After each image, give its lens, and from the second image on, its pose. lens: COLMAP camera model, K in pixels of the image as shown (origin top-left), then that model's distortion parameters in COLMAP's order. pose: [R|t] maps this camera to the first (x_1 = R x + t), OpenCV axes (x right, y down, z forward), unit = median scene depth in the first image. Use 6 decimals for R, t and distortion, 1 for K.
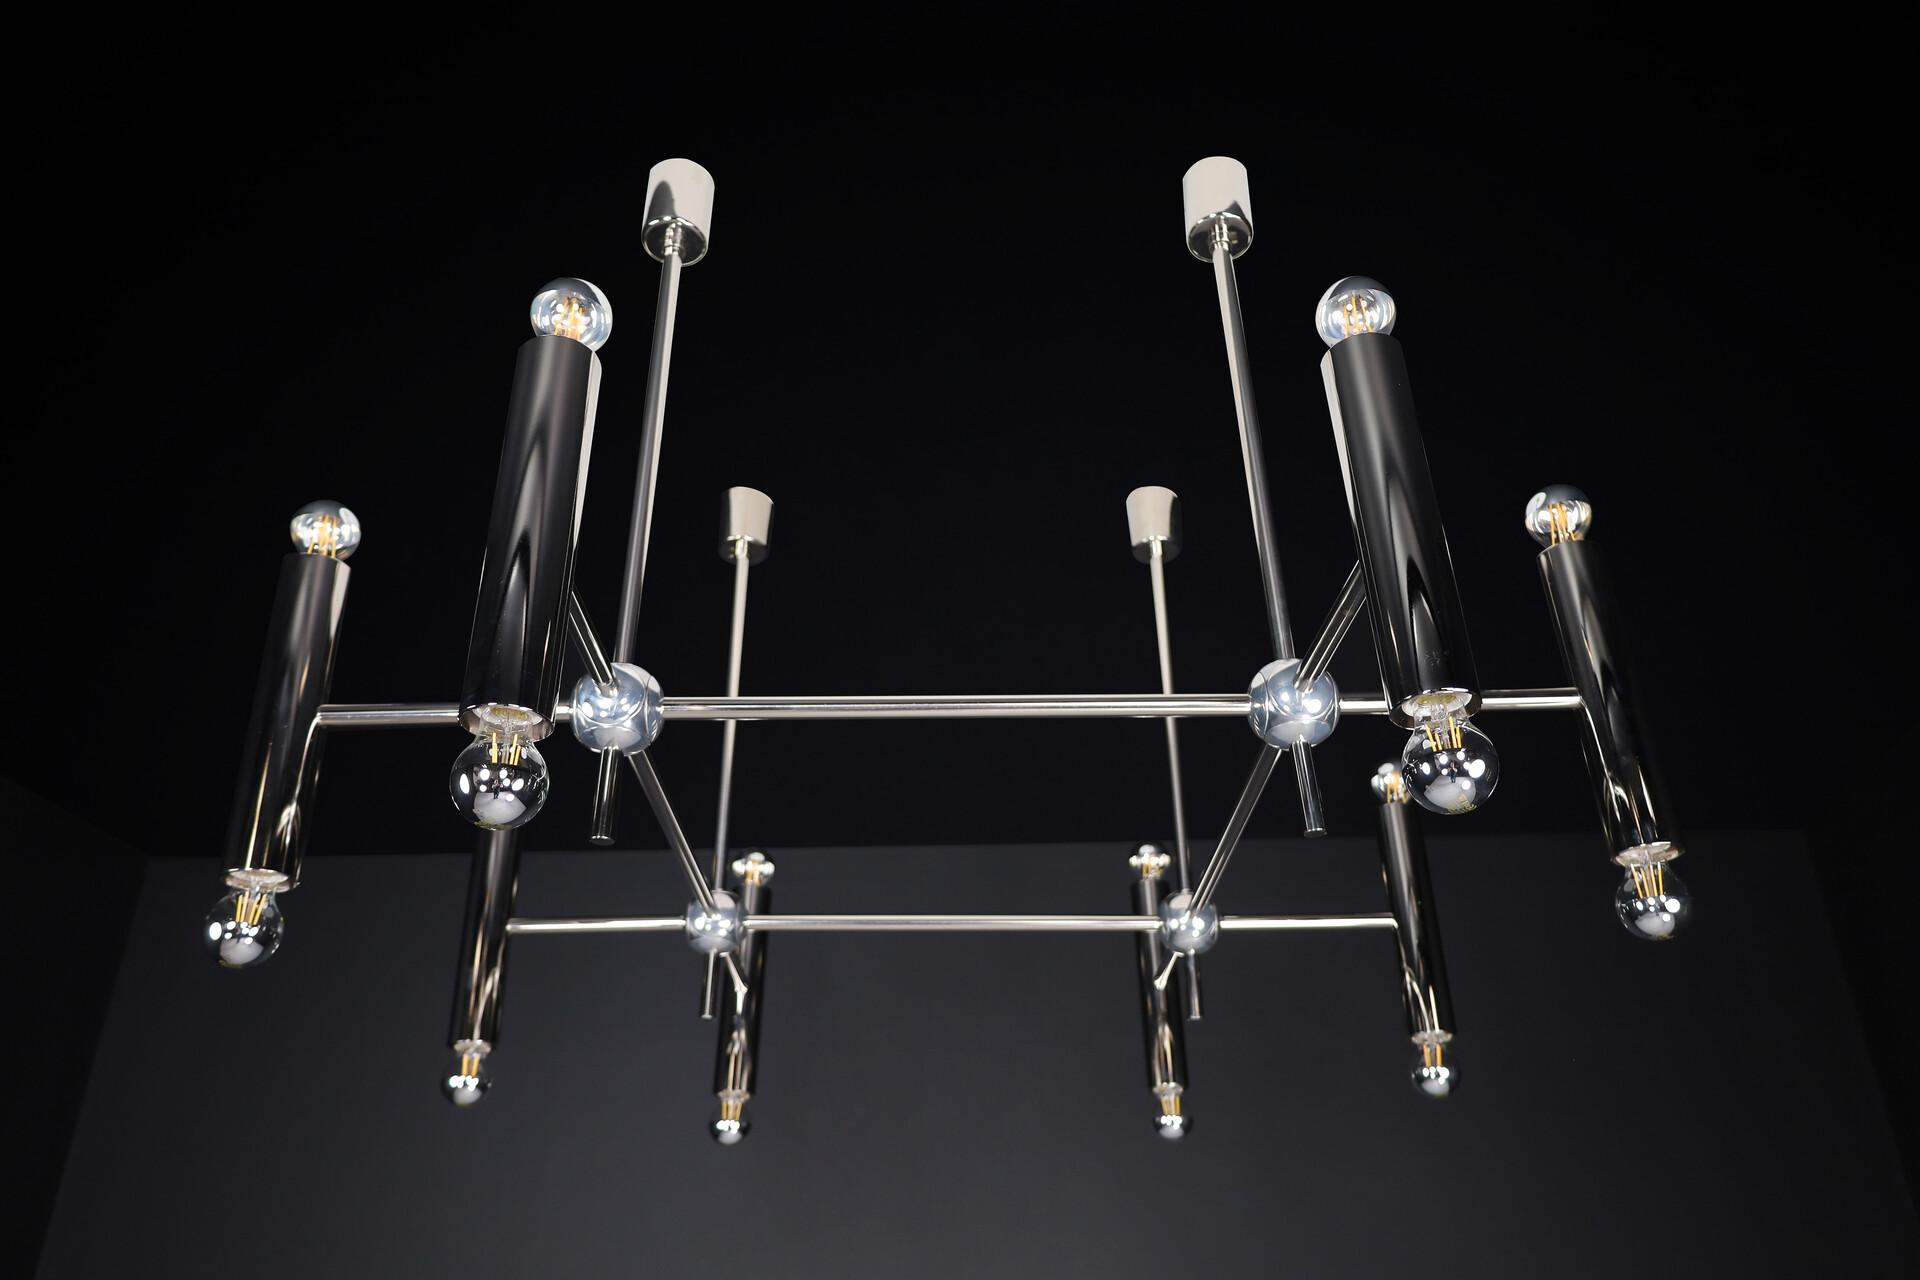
lens RADIAL K [[1397.4, 0, 960.0], [0, 1397.4, 640.0], [0, 0, 1]] dist [-0.000293, 0.000261]
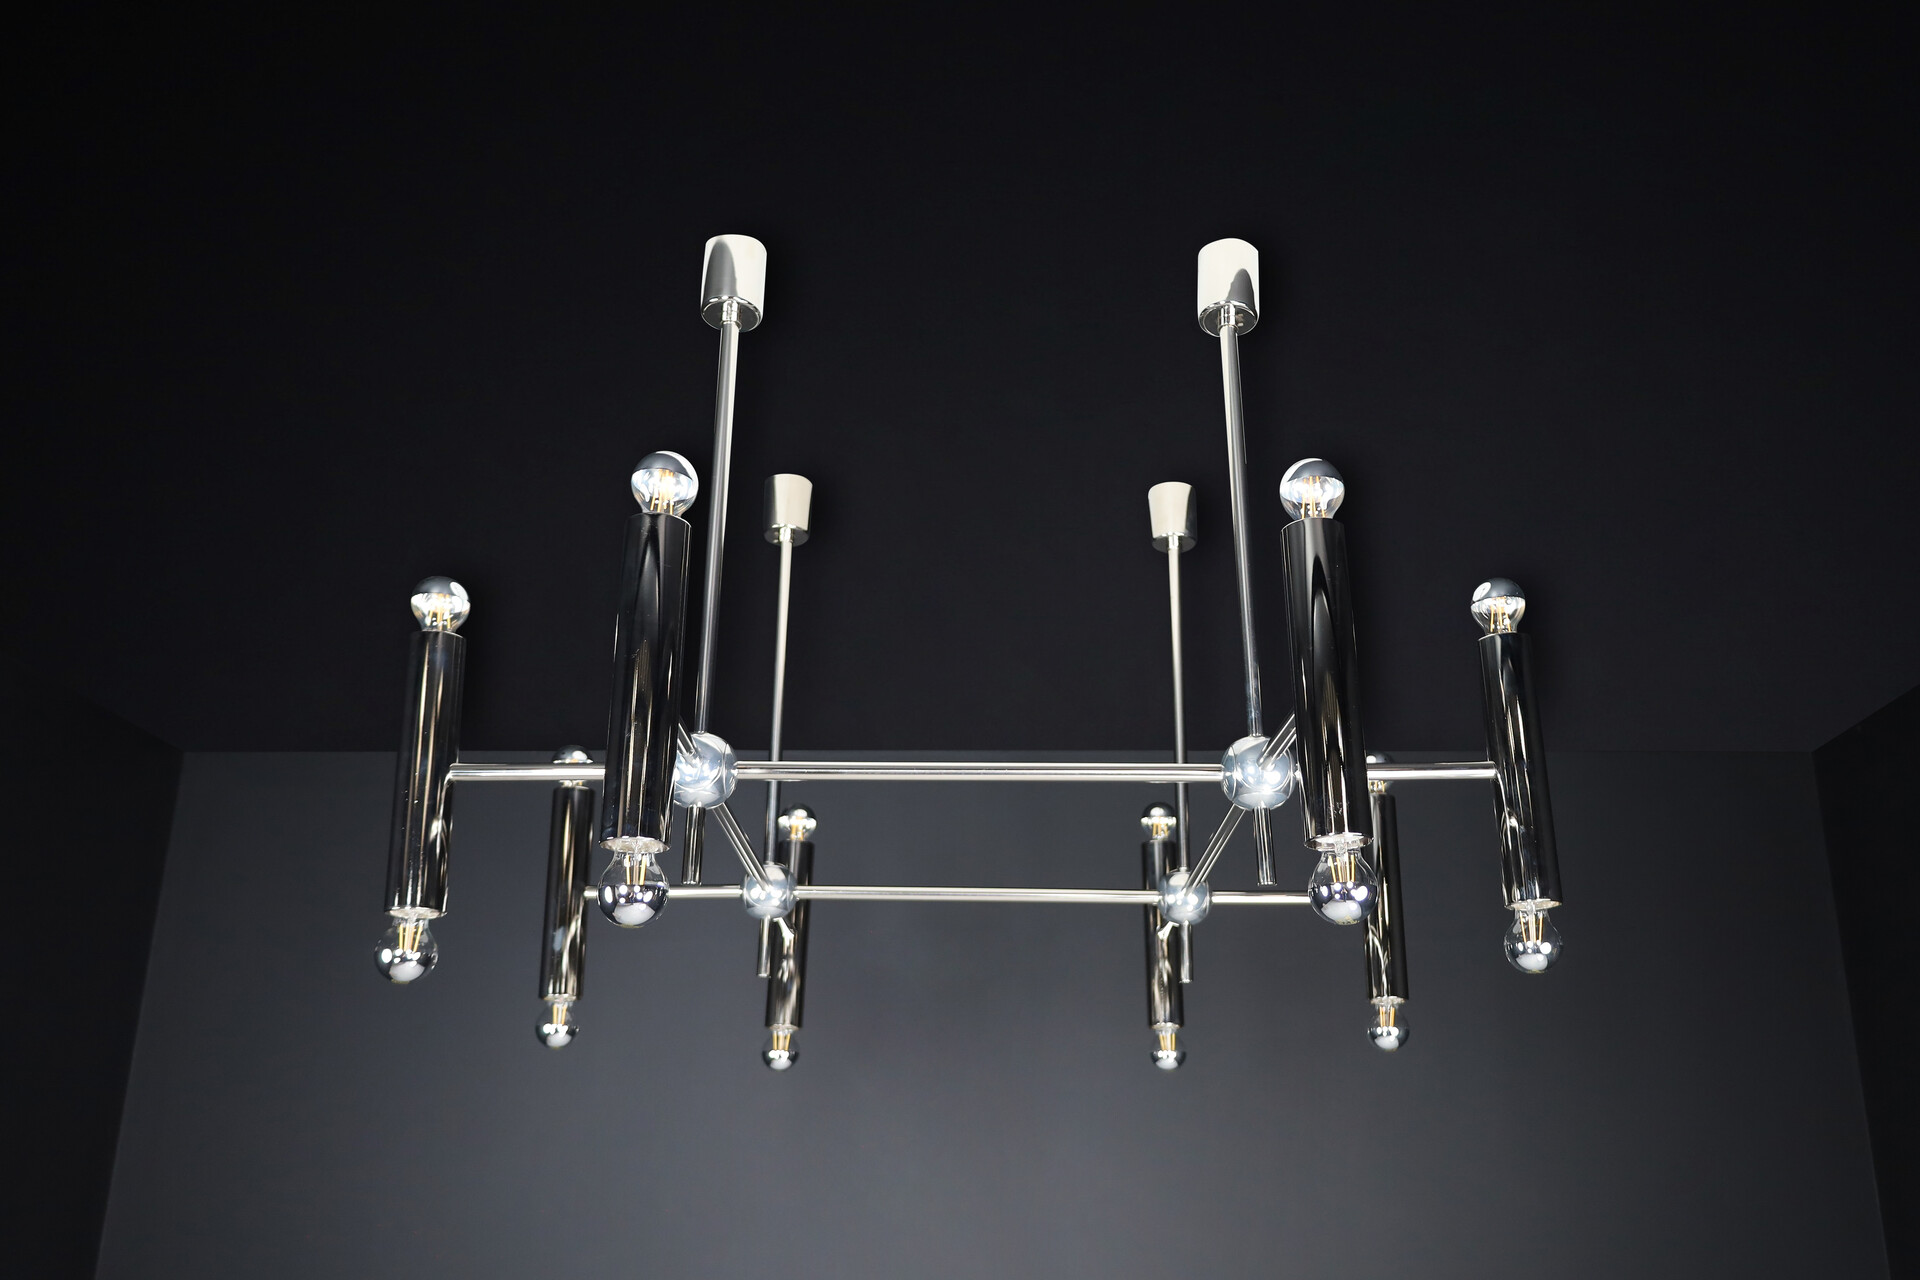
lens RADIAL K [[1568.9, 0, 1021.4], [0, 1568.9, 692.3], [0, 0, 1]] dist [0.009142, 0.002761]
pose [[0.999740, 0.016941, 0.015265, 0.009393], [-0.019306, 0.985051, 0.171180, -0.204256], [-0.012137, -0.171431, 0.985121, -0.263049]]
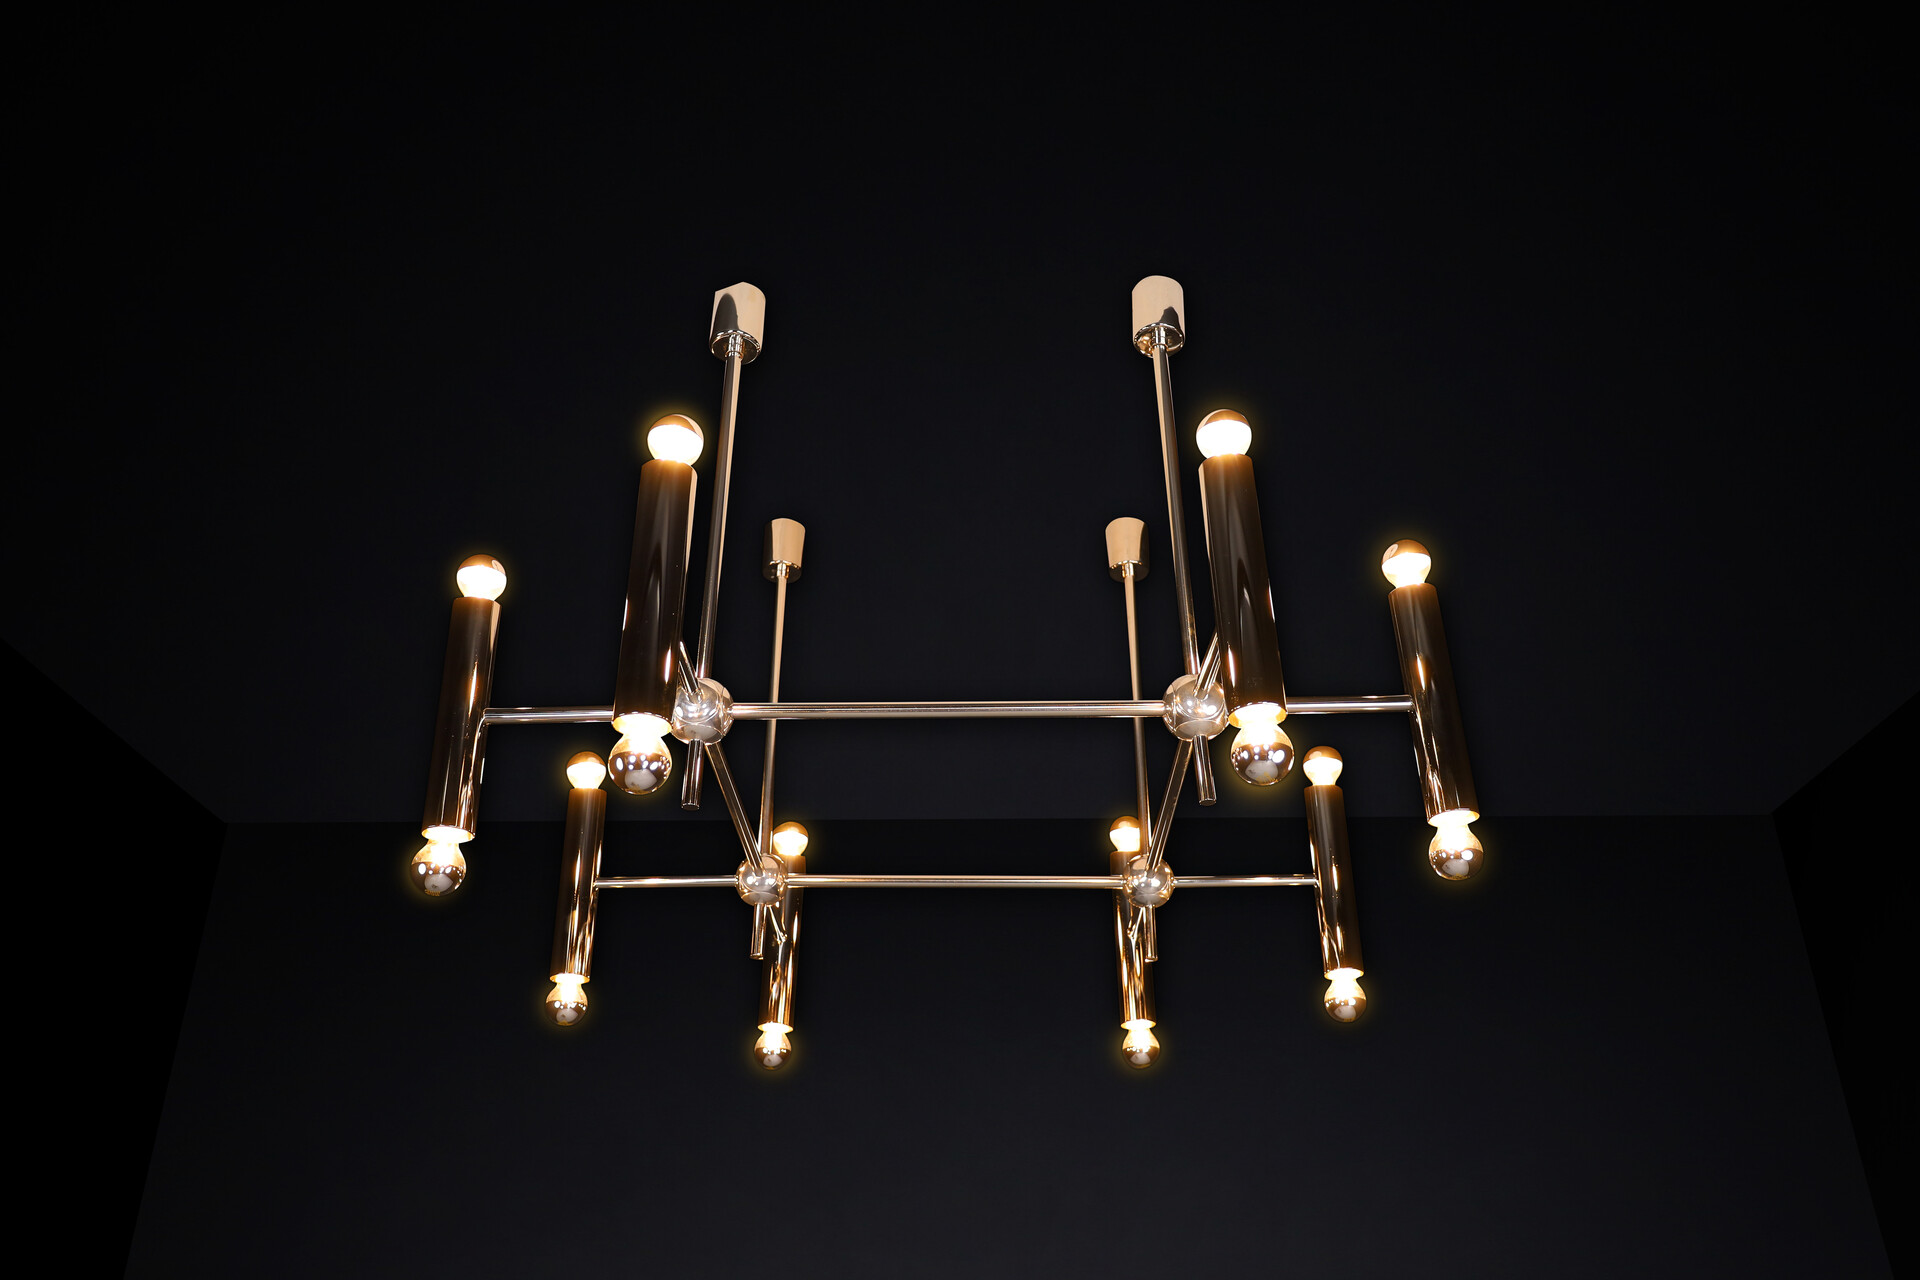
lens RADIAL K [[1514.1, 0, 958.7], [0, 1514.1, 581.2], [0, 0, 1]] dist [-0.005576, -0.001070]
pose [[0.999685, -0.001930, -0.025027, 0.036345], [0.001341, 0.999723, -0.023496, -0.034253], [0.025066, 0.023455, 0.999411, -0.383601]]
